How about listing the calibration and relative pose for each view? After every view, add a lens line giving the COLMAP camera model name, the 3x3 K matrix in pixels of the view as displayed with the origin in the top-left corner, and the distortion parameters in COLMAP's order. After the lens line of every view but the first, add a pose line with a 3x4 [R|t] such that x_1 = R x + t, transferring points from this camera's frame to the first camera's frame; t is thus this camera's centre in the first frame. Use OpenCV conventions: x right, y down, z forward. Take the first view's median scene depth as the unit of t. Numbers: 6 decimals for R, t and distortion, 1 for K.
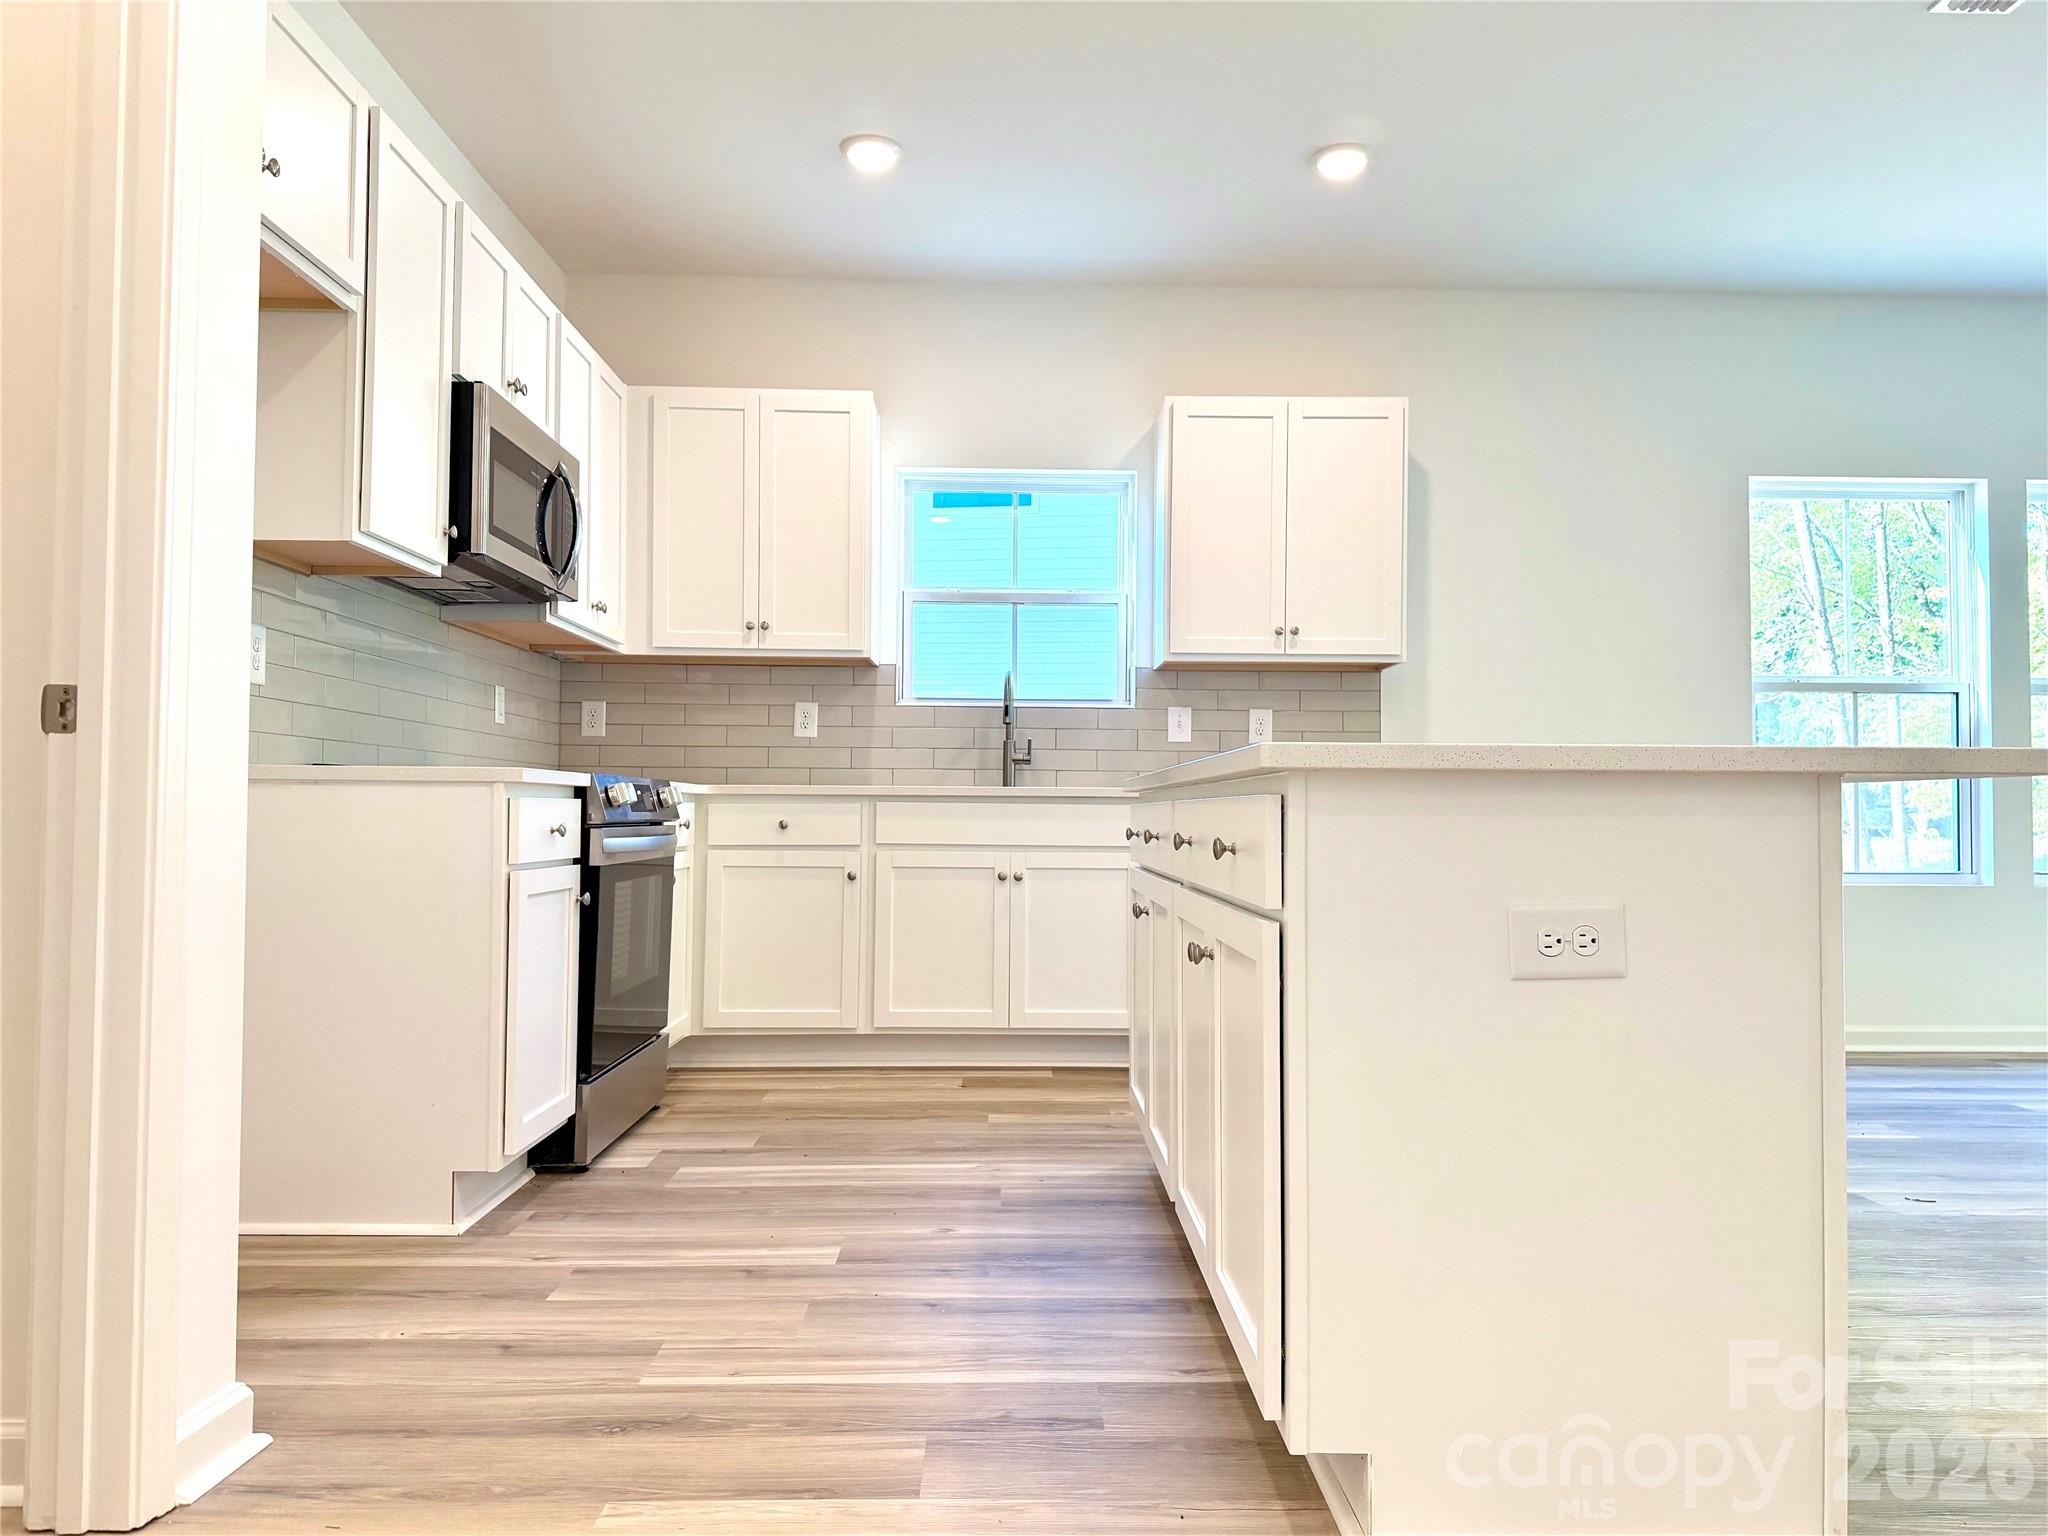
lens RADIAL K [[1446.5, 0, 1024.0], [0, 1446.5, 768.0], [0, 0, 1]] dist [0.101097, -0.105913]
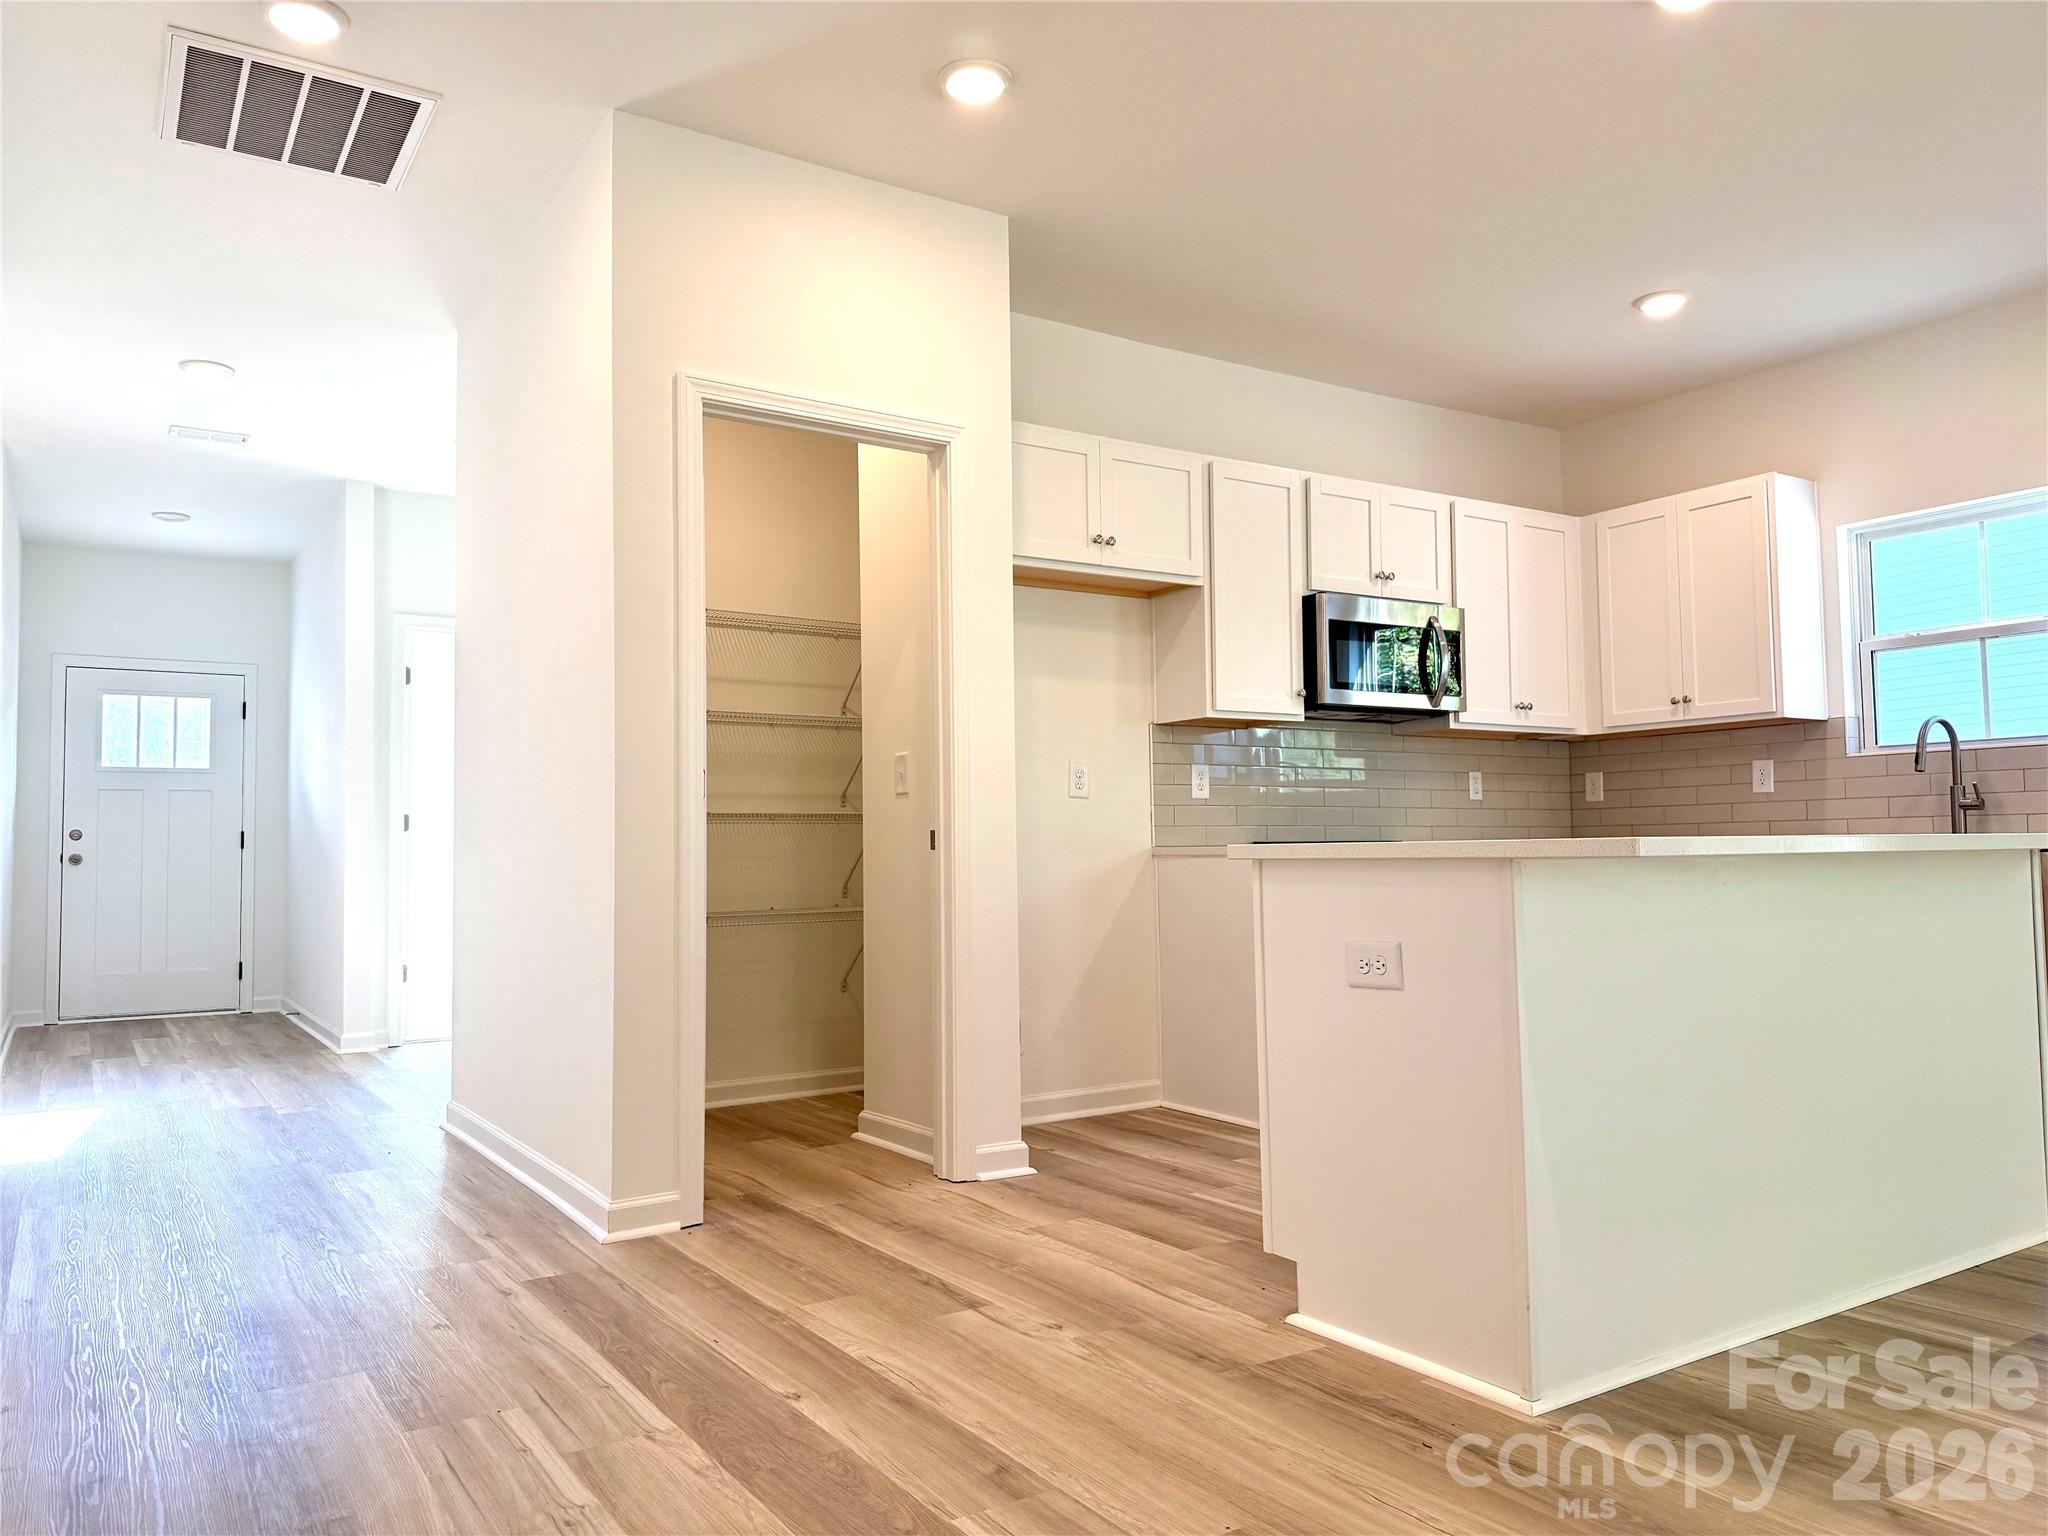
lens RADIAL K [[1446.5, 0, 1024.0], [0, 1446.5, 768.0], [0, 0, 1]] dist [0.101097, -0.105913]
pose [[0.526985, -0.068567, -0.847104, 0.520631], [0.048584, 0.997541, -0.050519, -0.011335], [0.848484, -0.014533, 0.529021, -0.052452]]
